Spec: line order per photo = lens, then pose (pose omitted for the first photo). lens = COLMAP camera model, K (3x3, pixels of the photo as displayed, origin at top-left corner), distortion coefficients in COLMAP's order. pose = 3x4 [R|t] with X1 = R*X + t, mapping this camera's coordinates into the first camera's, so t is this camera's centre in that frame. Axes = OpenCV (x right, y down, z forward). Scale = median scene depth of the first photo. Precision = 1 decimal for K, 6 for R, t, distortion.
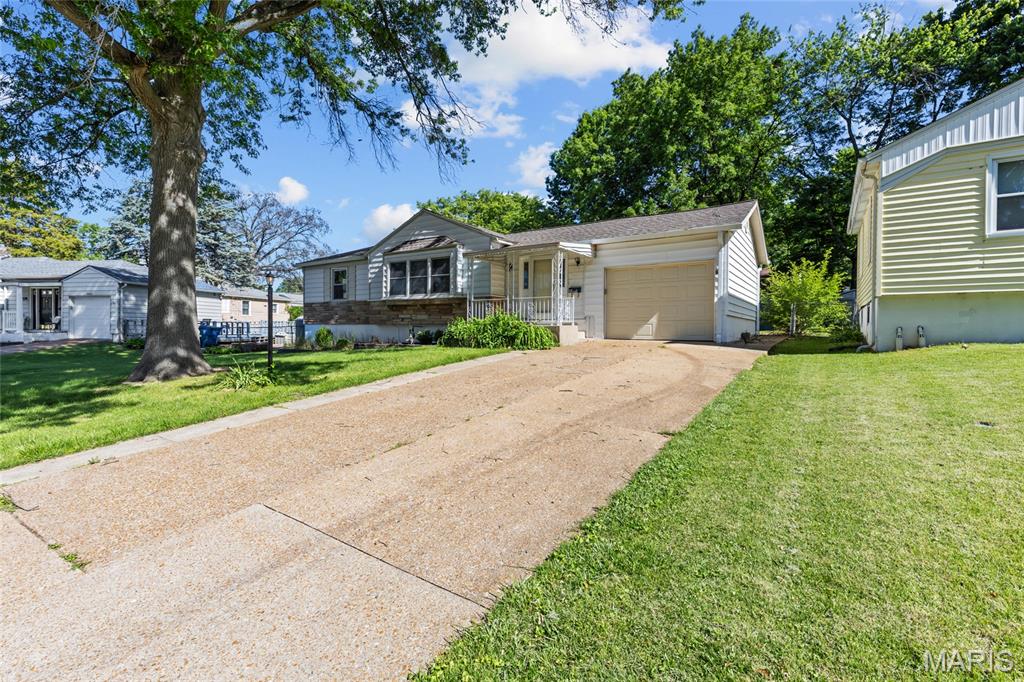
lens RADIAL K [[465.6, 0, 510.1], [0, 465.6, 336.5], [0, 0, 1]] dist [0.001454, -0.000176]
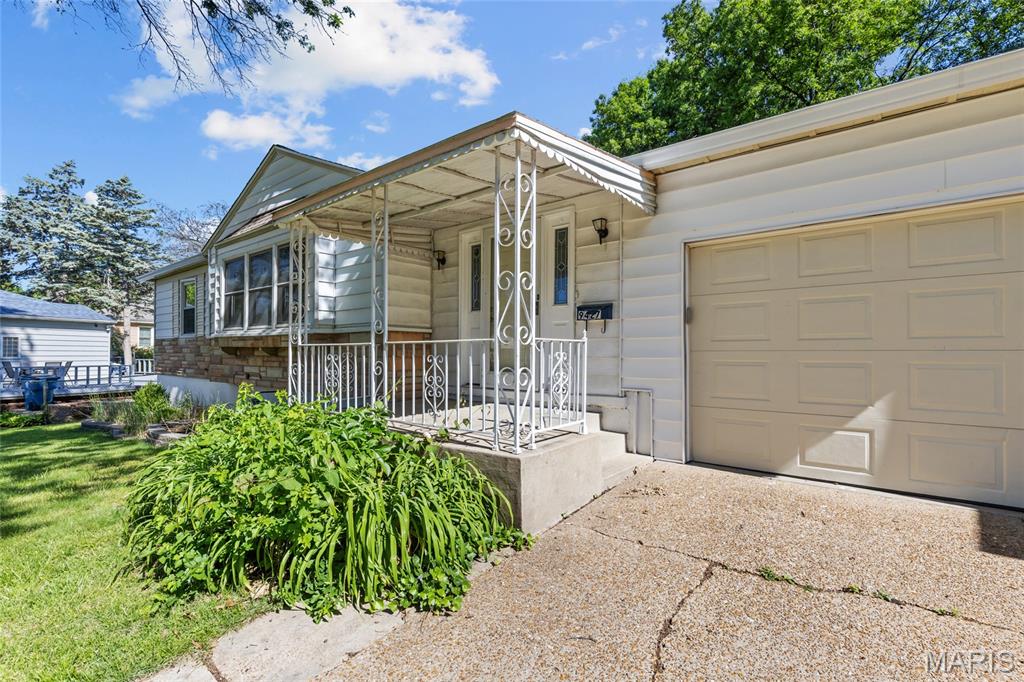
lens RADIAL K [[465.6, 0, 514.5], [0, 465.6, 348.0], [0, 0, 1]] dist [0.001454, -0.000176]
pose [[0.997214, -0.006397, -0.074321, 0.105757], [0.004515, 0.999666, -0.025455, -0.064665], [0.074459, 0.025048, 0.996909, 0.652511]]
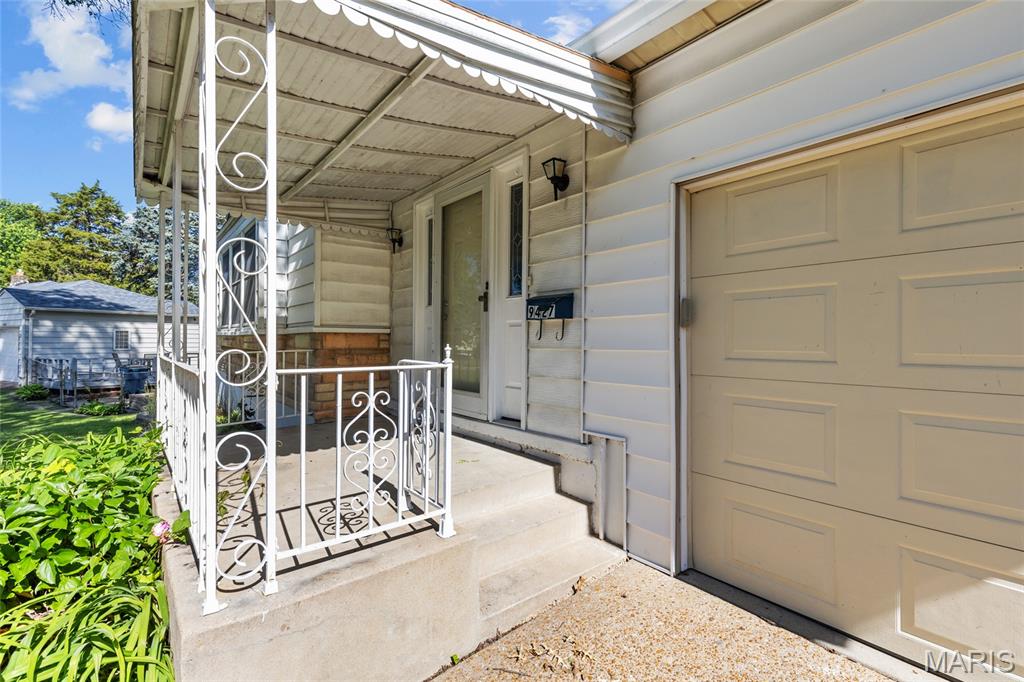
lens RADIAL K [[465.6, 0, 512.7], [0, 465.6, 339.7], [0, 0, 1]] dist [0.001454, -0.000176]
pose [[0.959763, -0.005914, -0.280750, 0.186047], [0.001290, 0.999861, -0.016651, -0.080910], [0.280809, 0.015619, 0.959637, 0.785009]]
